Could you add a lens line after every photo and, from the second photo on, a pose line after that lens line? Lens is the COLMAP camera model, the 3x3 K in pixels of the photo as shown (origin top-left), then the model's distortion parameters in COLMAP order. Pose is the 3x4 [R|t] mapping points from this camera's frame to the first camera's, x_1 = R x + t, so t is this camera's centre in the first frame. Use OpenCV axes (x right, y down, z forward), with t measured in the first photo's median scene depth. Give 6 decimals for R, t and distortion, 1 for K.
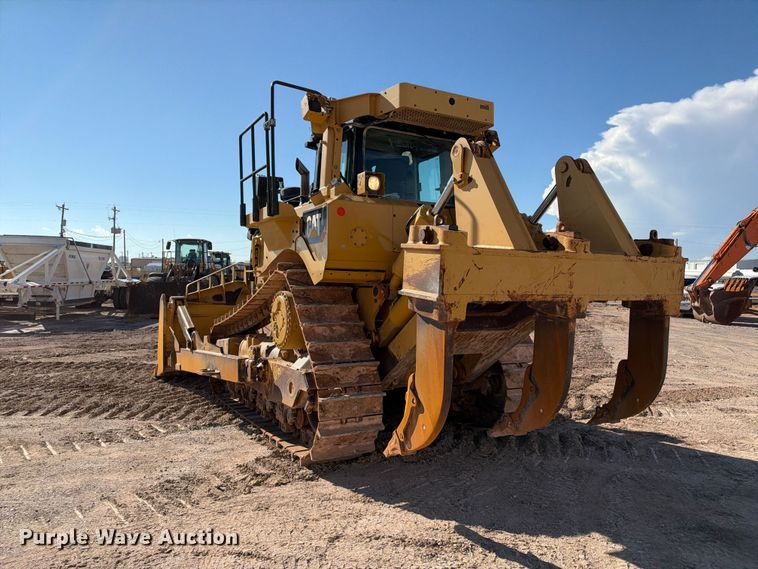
lens RADIAL K [[539.2, 0, 379.0], [0, 539.2, 284.5], [0, 0, 1]] dist [0.067683, -0.105878]
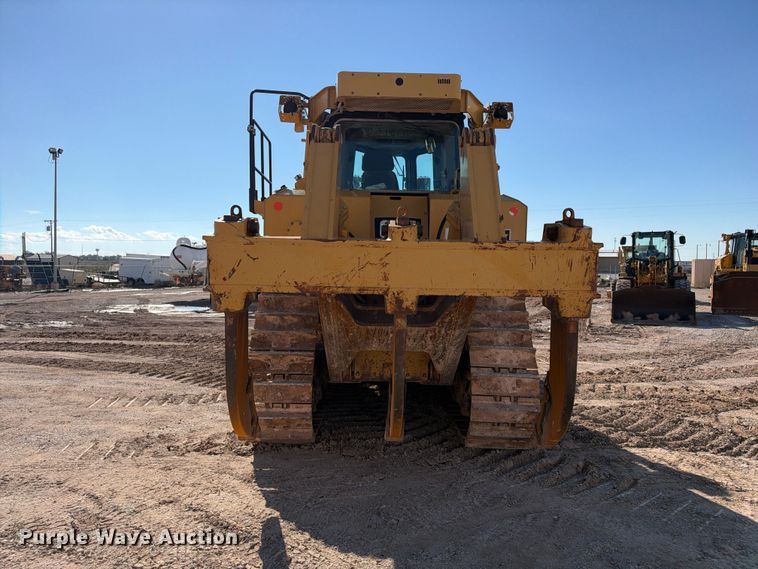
lens RADIAL K [[539.2, 0, 379.0], [0, 539.2, 284.5], [0, 0, 1]] dist [0.067683, -0.105878]
pose [[0.876006, 0.011765, -0.482157, 0.564130], [-0.007384, 0.999912, 0.010982, 0.003088], [0.482244, -0.006060, 0.876016, 0.159688]]
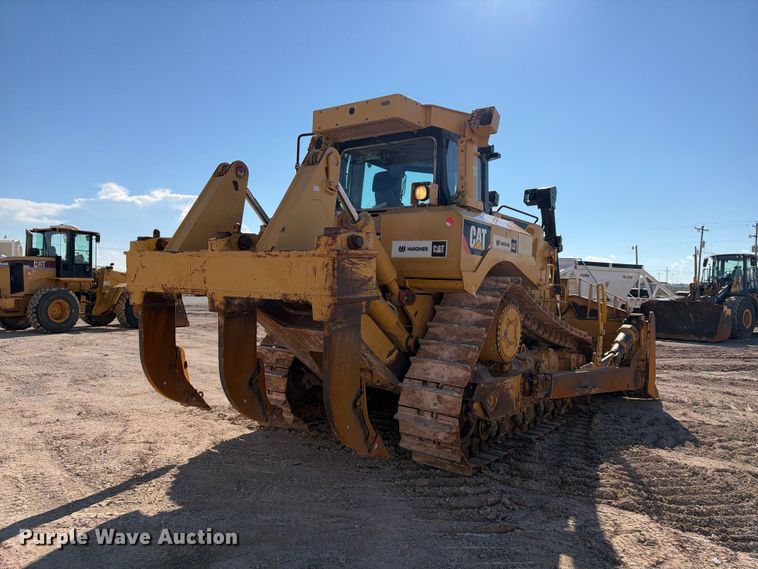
lens RADIAL K [[538.3, 0, 379.0], [0, 538.3, 284.5], [0, 0, 1]] dist [0.061474, -0.077759]
pose [[0.427013, -0.001508, -0.904244, 1.098263], [-0.035999, 0.999177, -0.018666, 0.012136], [0.903529, 0.040523, 0.426607, 0.620947]]
